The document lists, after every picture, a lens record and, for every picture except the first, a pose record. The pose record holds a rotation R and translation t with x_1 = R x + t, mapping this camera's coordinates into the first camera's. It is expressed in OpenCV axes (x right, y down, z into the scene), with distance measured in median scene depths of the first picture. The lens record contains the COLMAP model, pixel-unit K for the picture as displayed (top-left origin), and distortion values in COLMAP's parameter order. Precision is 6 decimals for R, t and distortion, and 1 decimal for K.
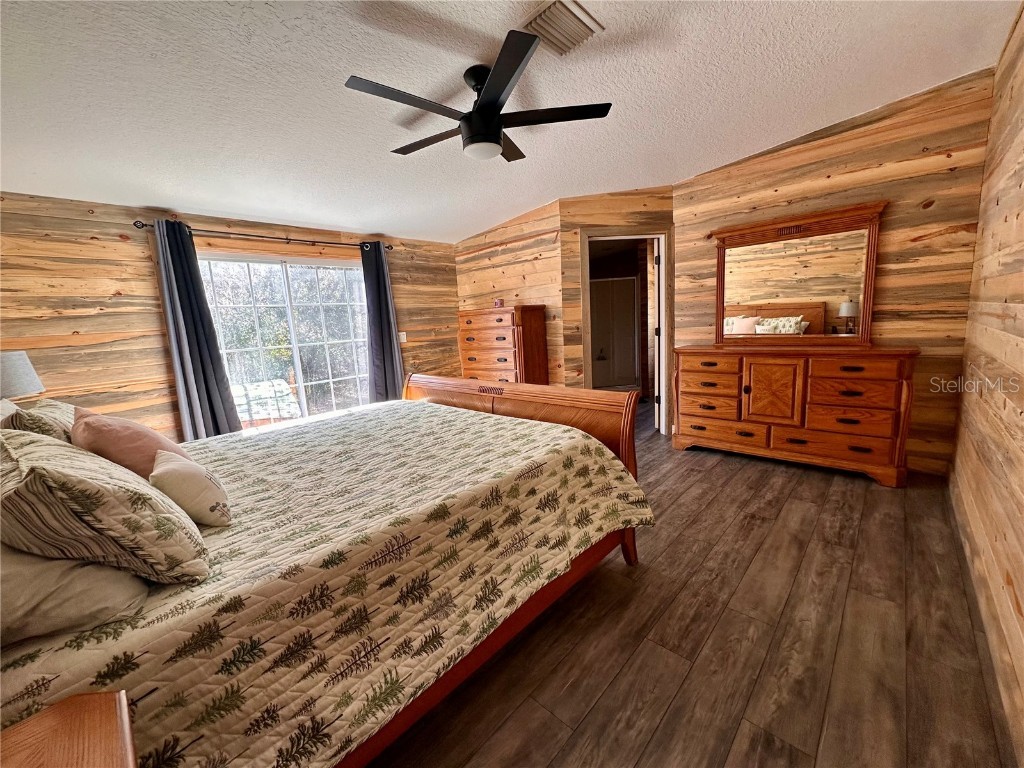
lens RADIAL K [[409.3, 0, 512.6], [0, 409.3, 387.3], [0, 0, 1]] dist [-0.004321, 0.000821]
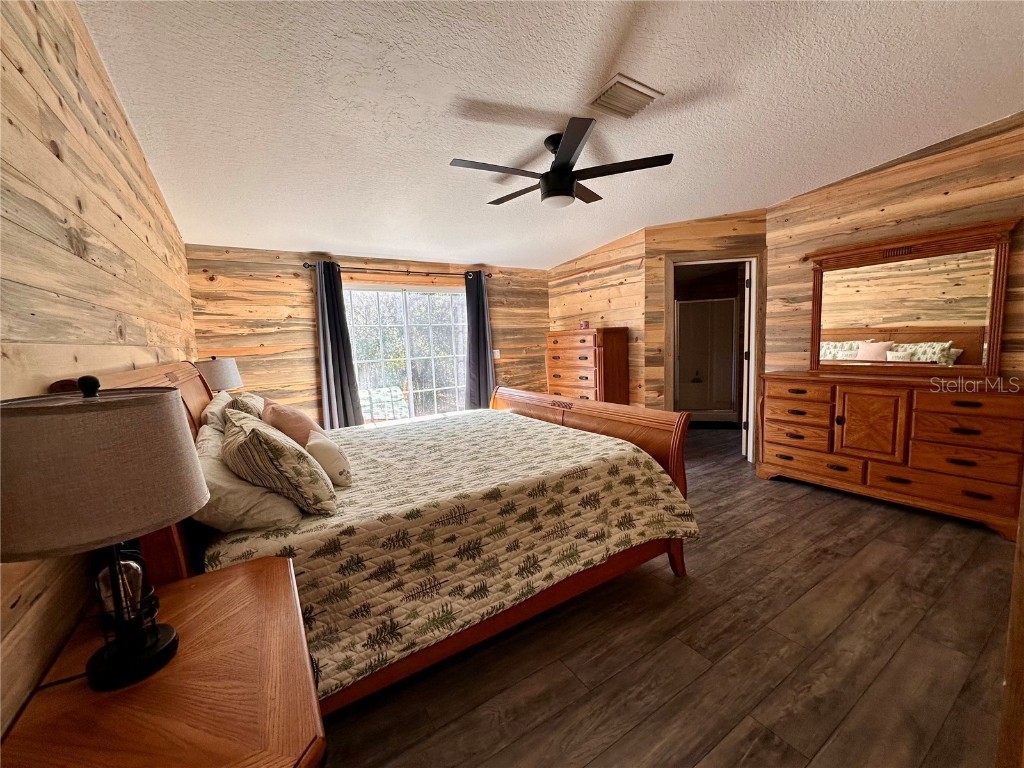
lens RADIAL K [[409.3, 0, 512.6], [0, 409.3, 387.3], [0, 0, 1]] dist [-0.004321, 0.000821]
pose [[0.968733, 0.046934, -0.243624, 0.081521], [-0.056600, 0.997857, -0.032823, 0.004170], [0.241561, 0.045585, 0.969314, -0.114329]]
